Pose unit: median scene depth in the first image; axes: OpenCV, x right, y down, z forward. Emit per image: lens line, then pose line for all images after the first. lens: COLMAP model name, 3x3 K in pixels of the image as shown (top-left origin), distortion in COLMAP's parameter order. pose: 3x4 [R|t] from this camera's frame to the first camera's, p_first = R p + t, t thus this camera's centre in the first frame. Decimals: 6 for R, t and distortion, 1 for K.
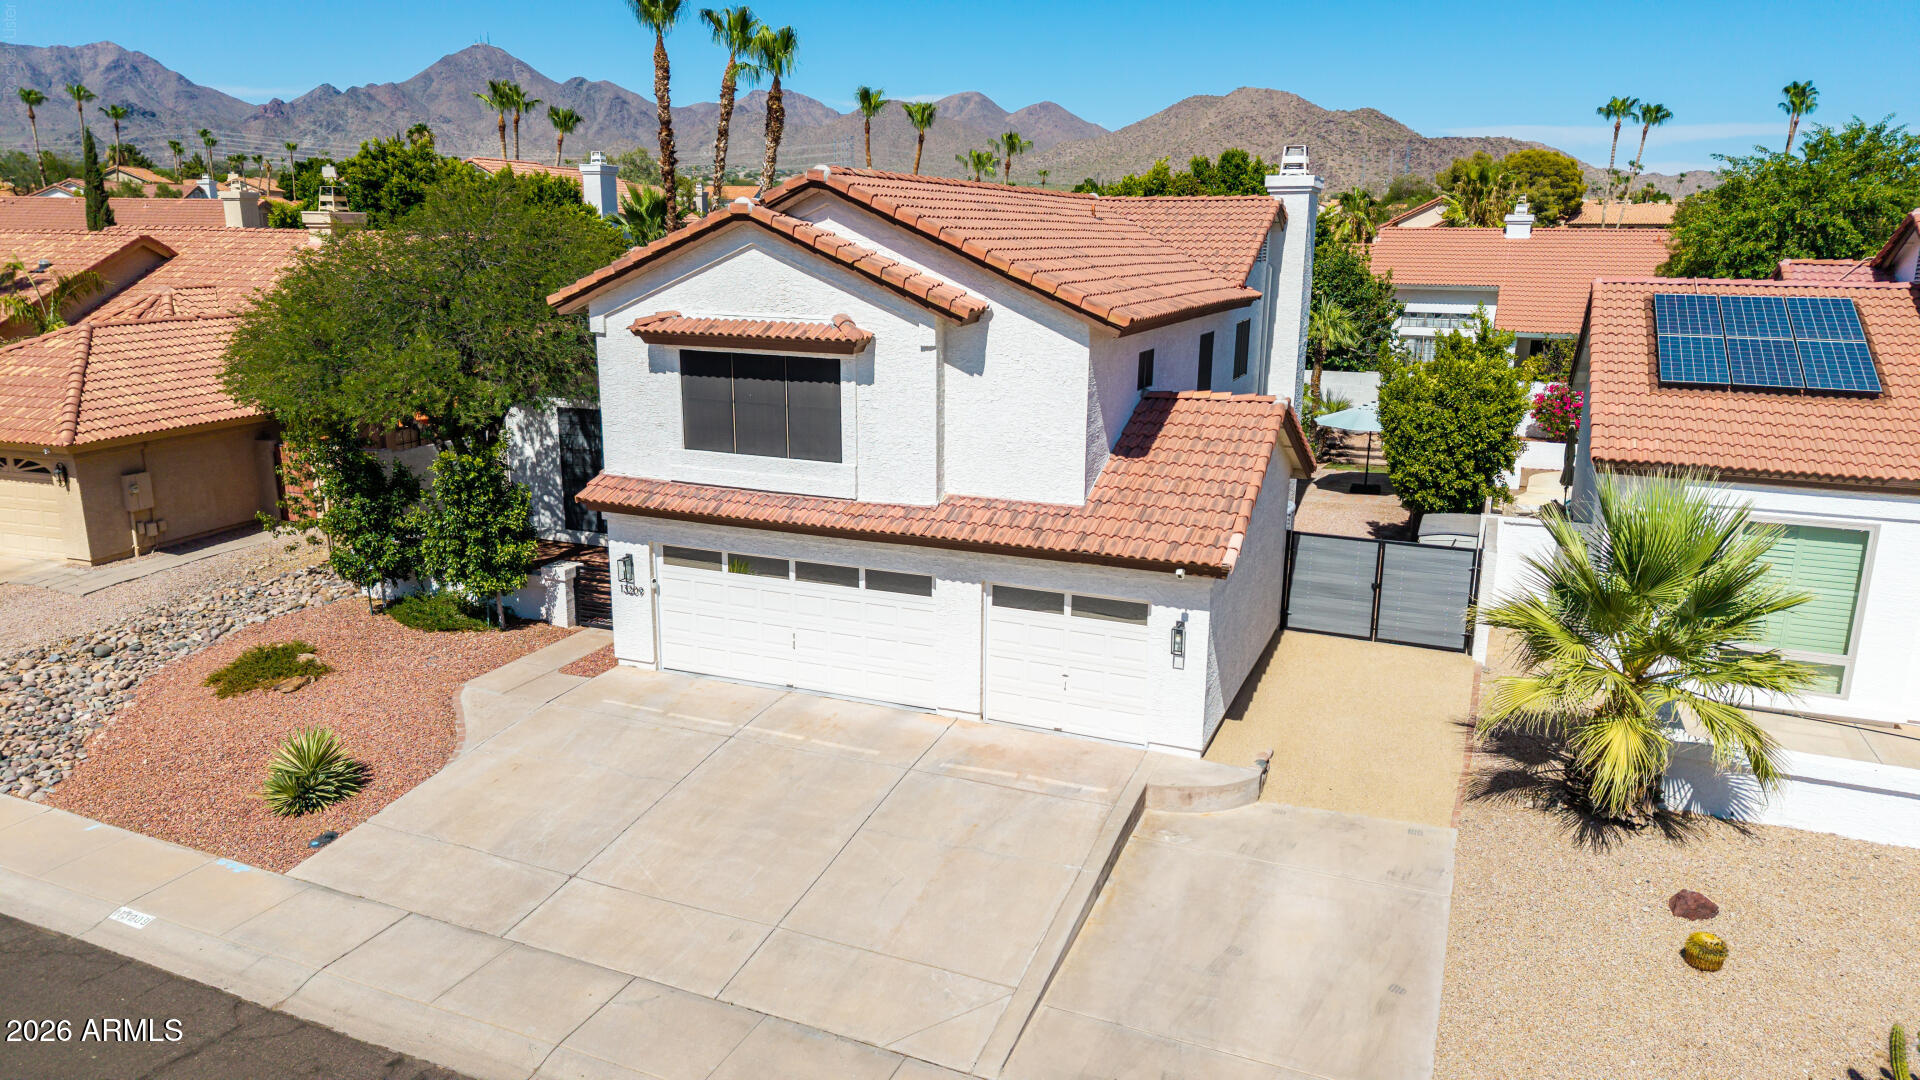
lens RADIAL K [[1282.0, 0, 962.6], [0, 1282.0, 531.8], [0, 0, 1]] dist [0.041204, -0.042455]
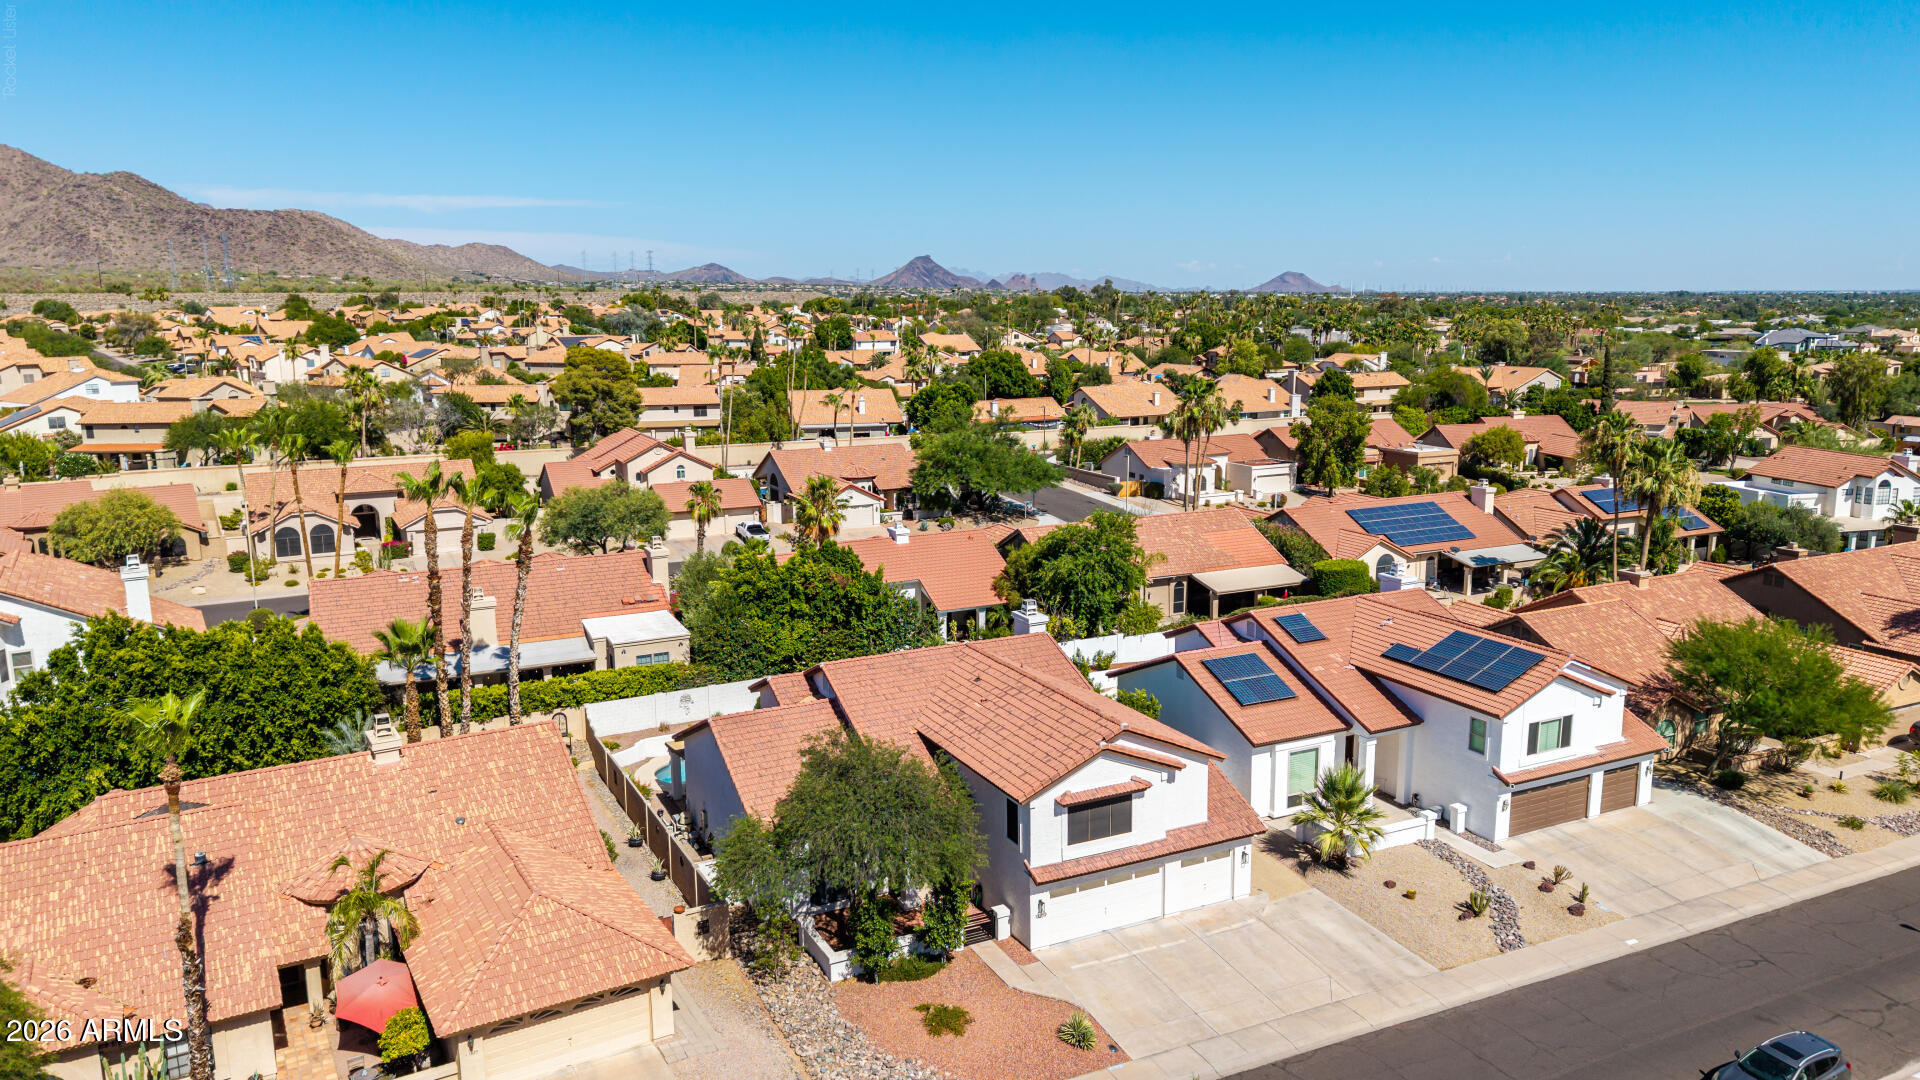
lens RADIAL K [[1313.4, 0, 960.0], [0, 1313.4, 540.0], [0, 0, 1]] dist [0.038311, -0.047042]
pose [[0.660461, -0.155569, 0.734567, -2.139586], [0.189902, 0.981104, 0.037038, -0.781885], [-0.726449, 0.115034, 0.677524, -0.568315]]
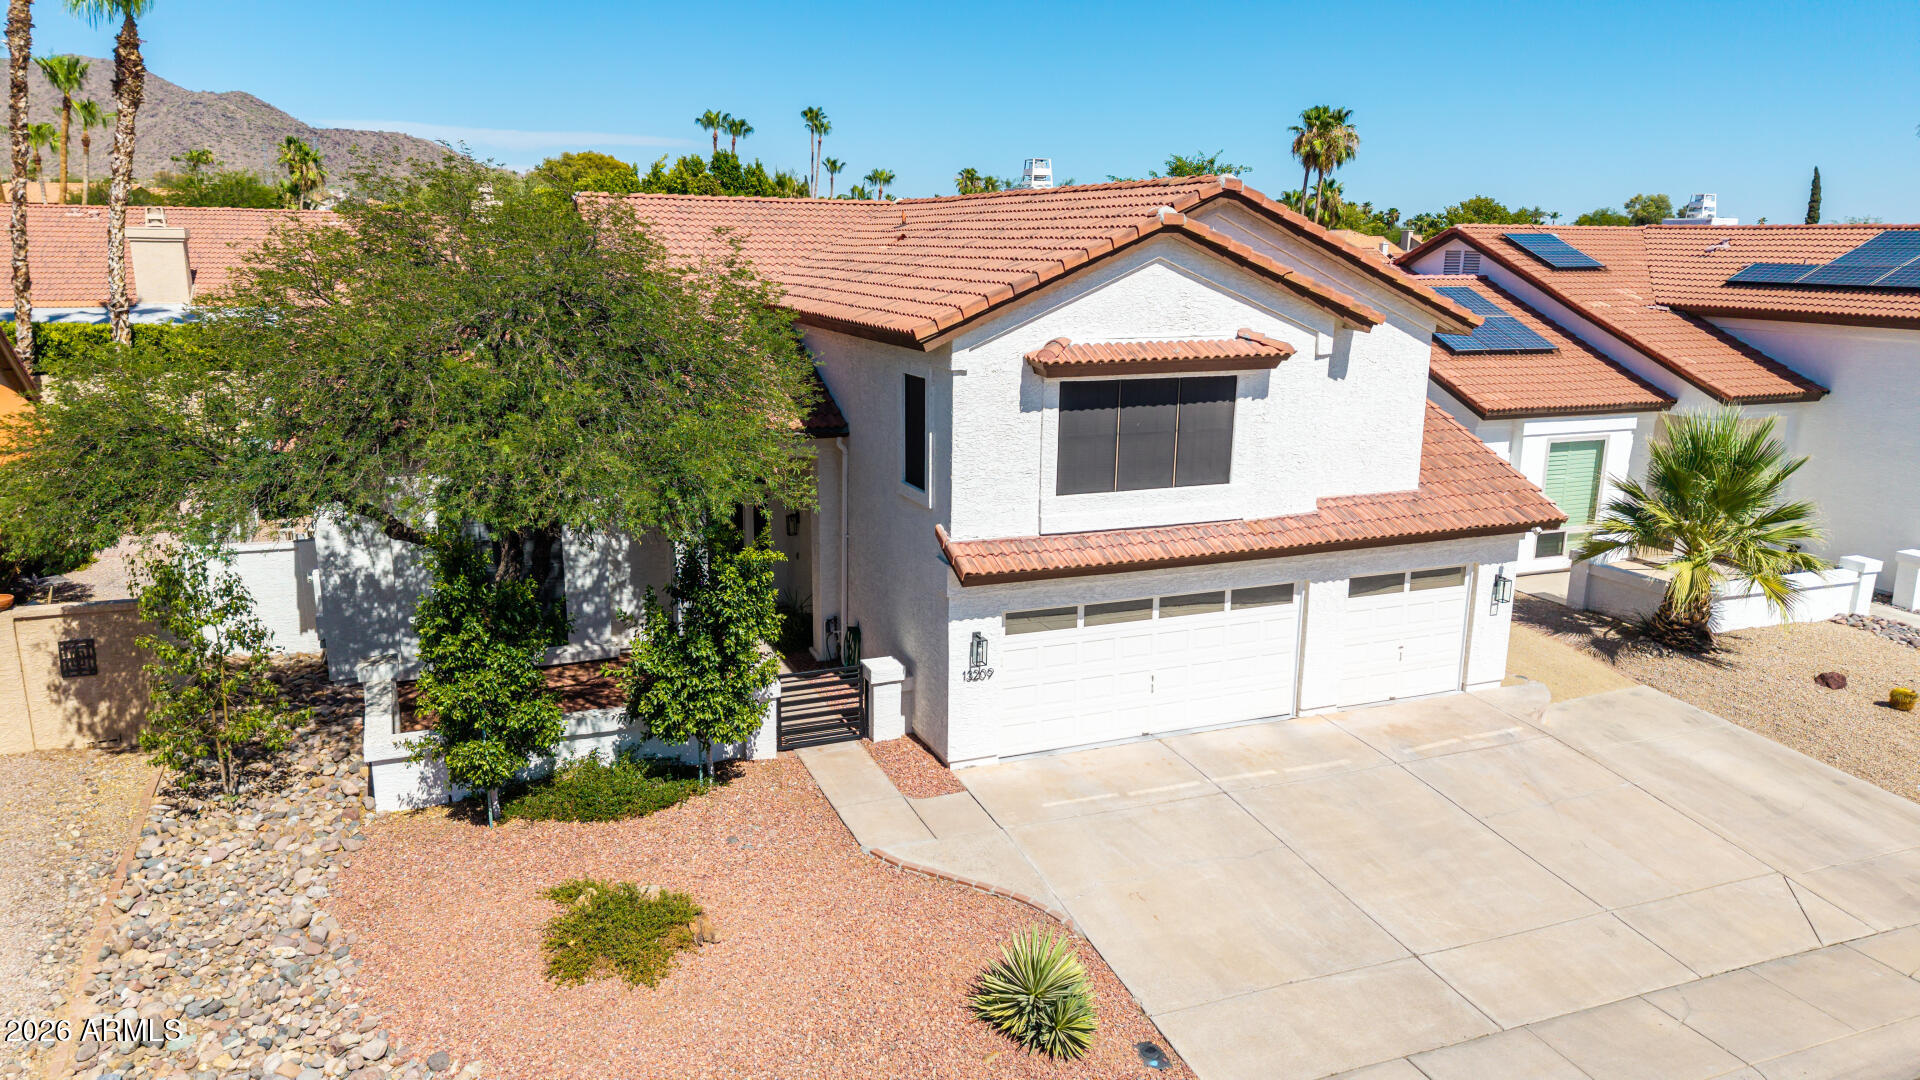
lens RADIAL K [[1282.0, 0, 962.6], [0, 1282.0, 531.8], [0, 0, 1]] dist [0.041204, -0.042455]
pose [[0.706908, -0.158583, 0.689299, -0.917755], [0.156687, 0.985439, 0.066025, -0.114454], [-0.689732, 0.061331, 0.721462, 0.451089]]
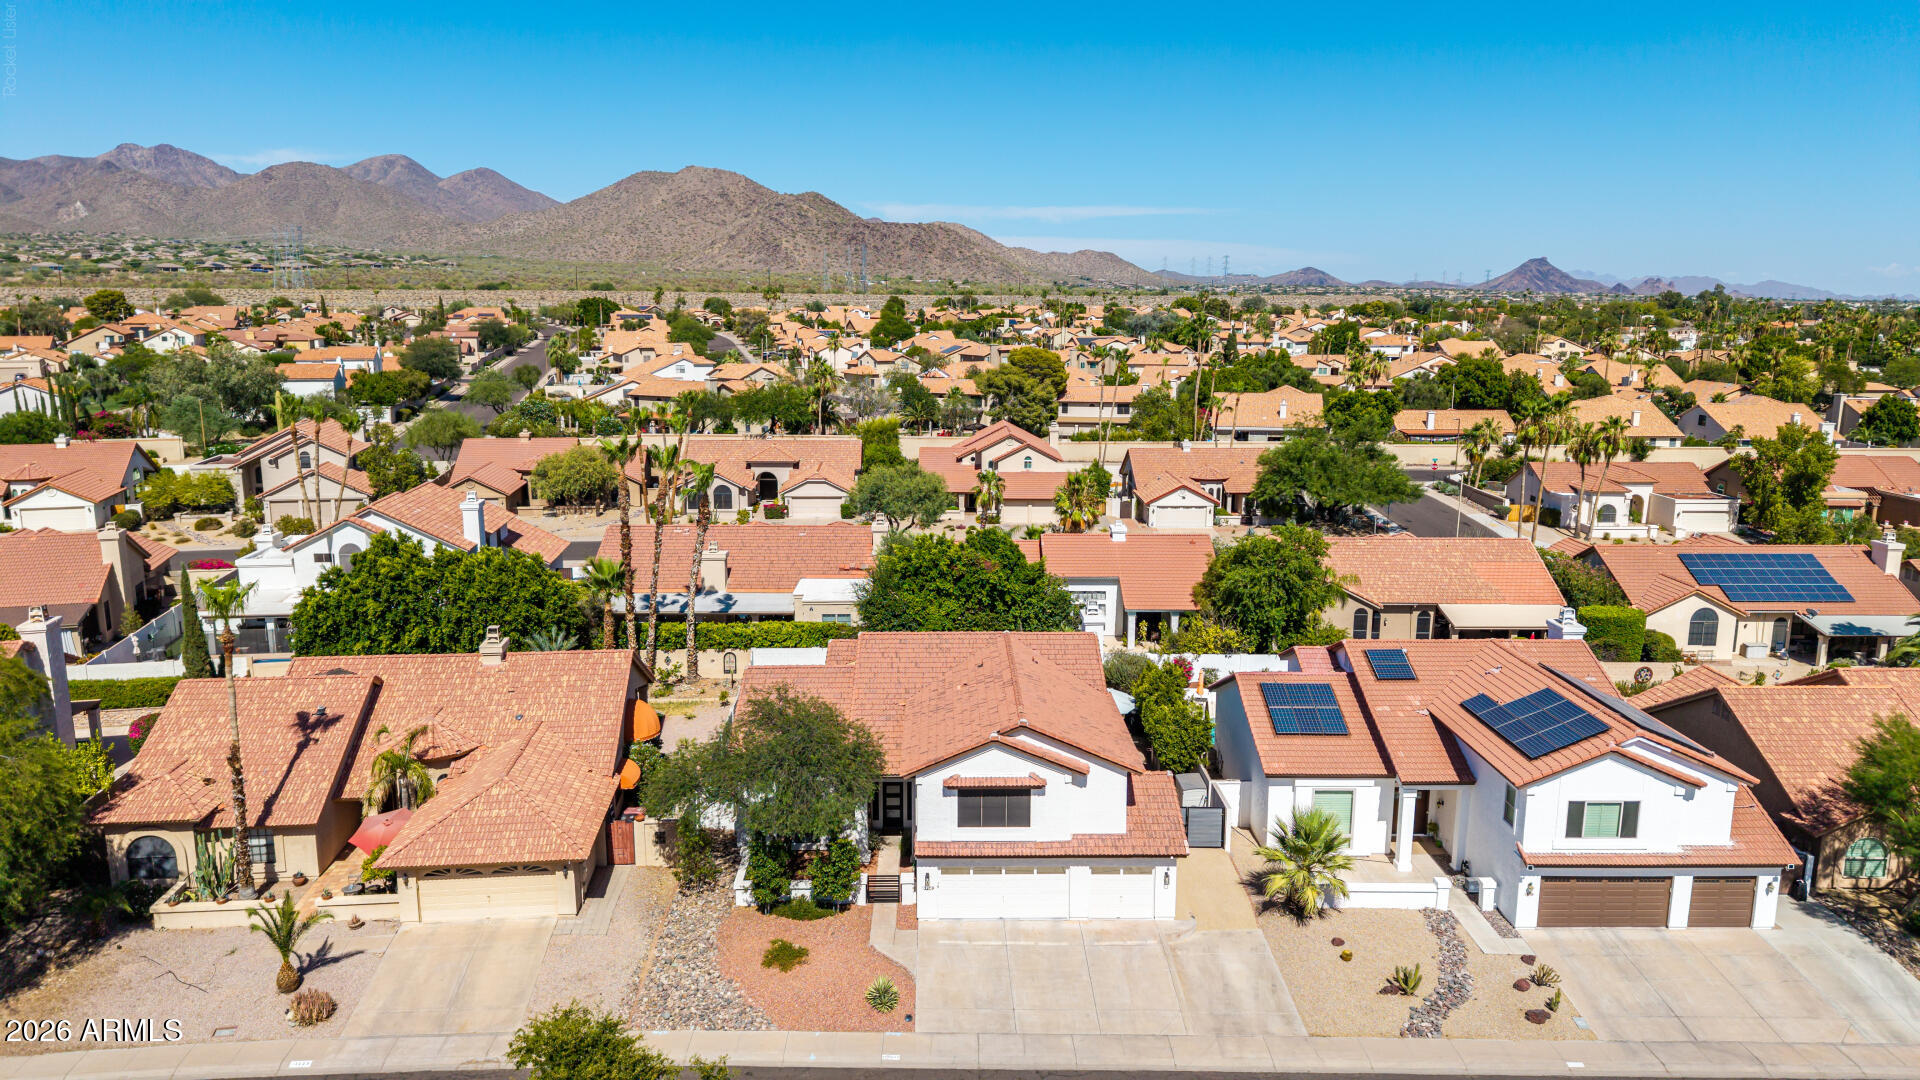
lens RADIAL K [[1274.0, 0, 960.0], [0, 1274.0, 540.0], [0, 0, 1]] dist [0.046918, -0.055205]
pose [[0.918660, -0.081931, 0.386460, -1.172534], [0.098824, 0.994815, -0.024012, -0.583532], [-0.382489, 0.060250, 0.921994, -1.339434]]
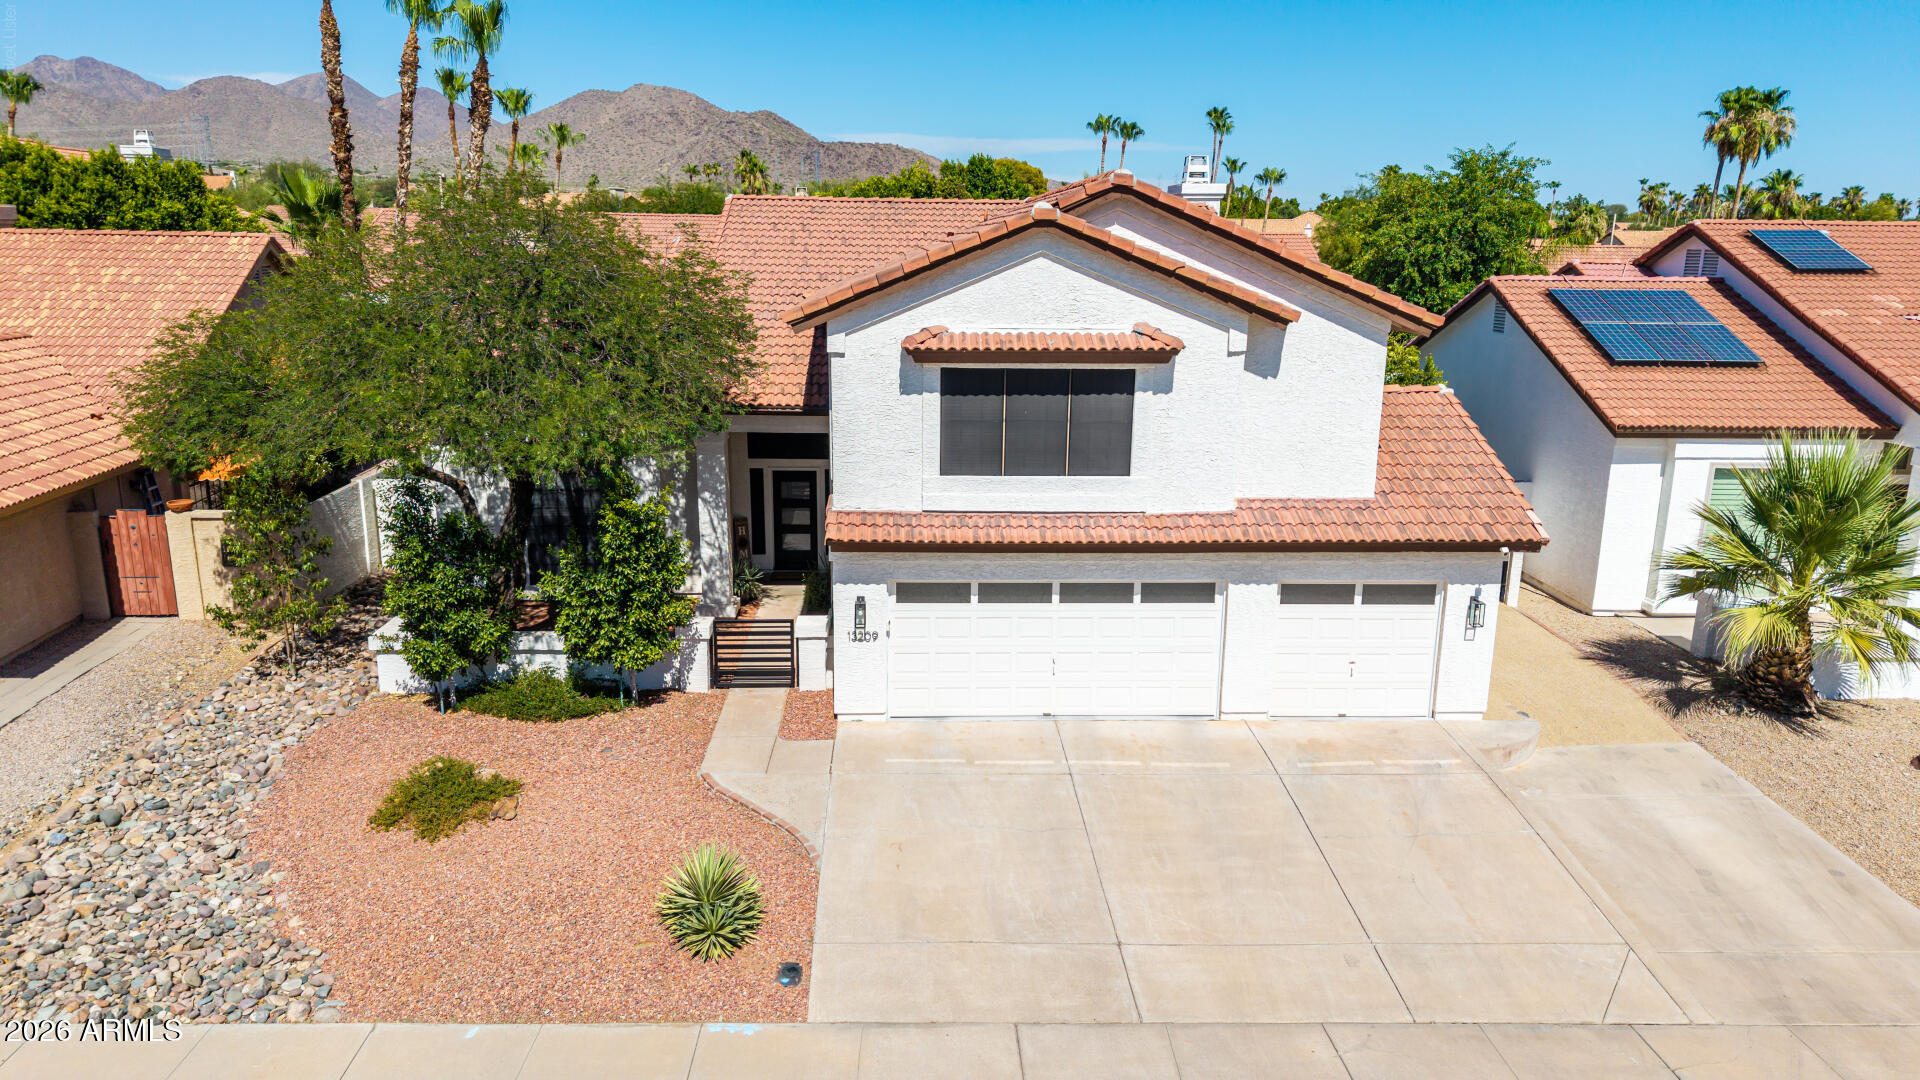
lens RADIAL K [[1282.0, 0, 962.6], [0, 1282.0, 531.8], [0, 0, 1]] dist [0.041204, -0.042455]
pose [[0.904794, -0.094560, 0.415218, -0.625424], [0.093843, 0.995340, 0.022183, -0.045815], [-0.415380, 0.018894, 0.909452, 0.172314]]
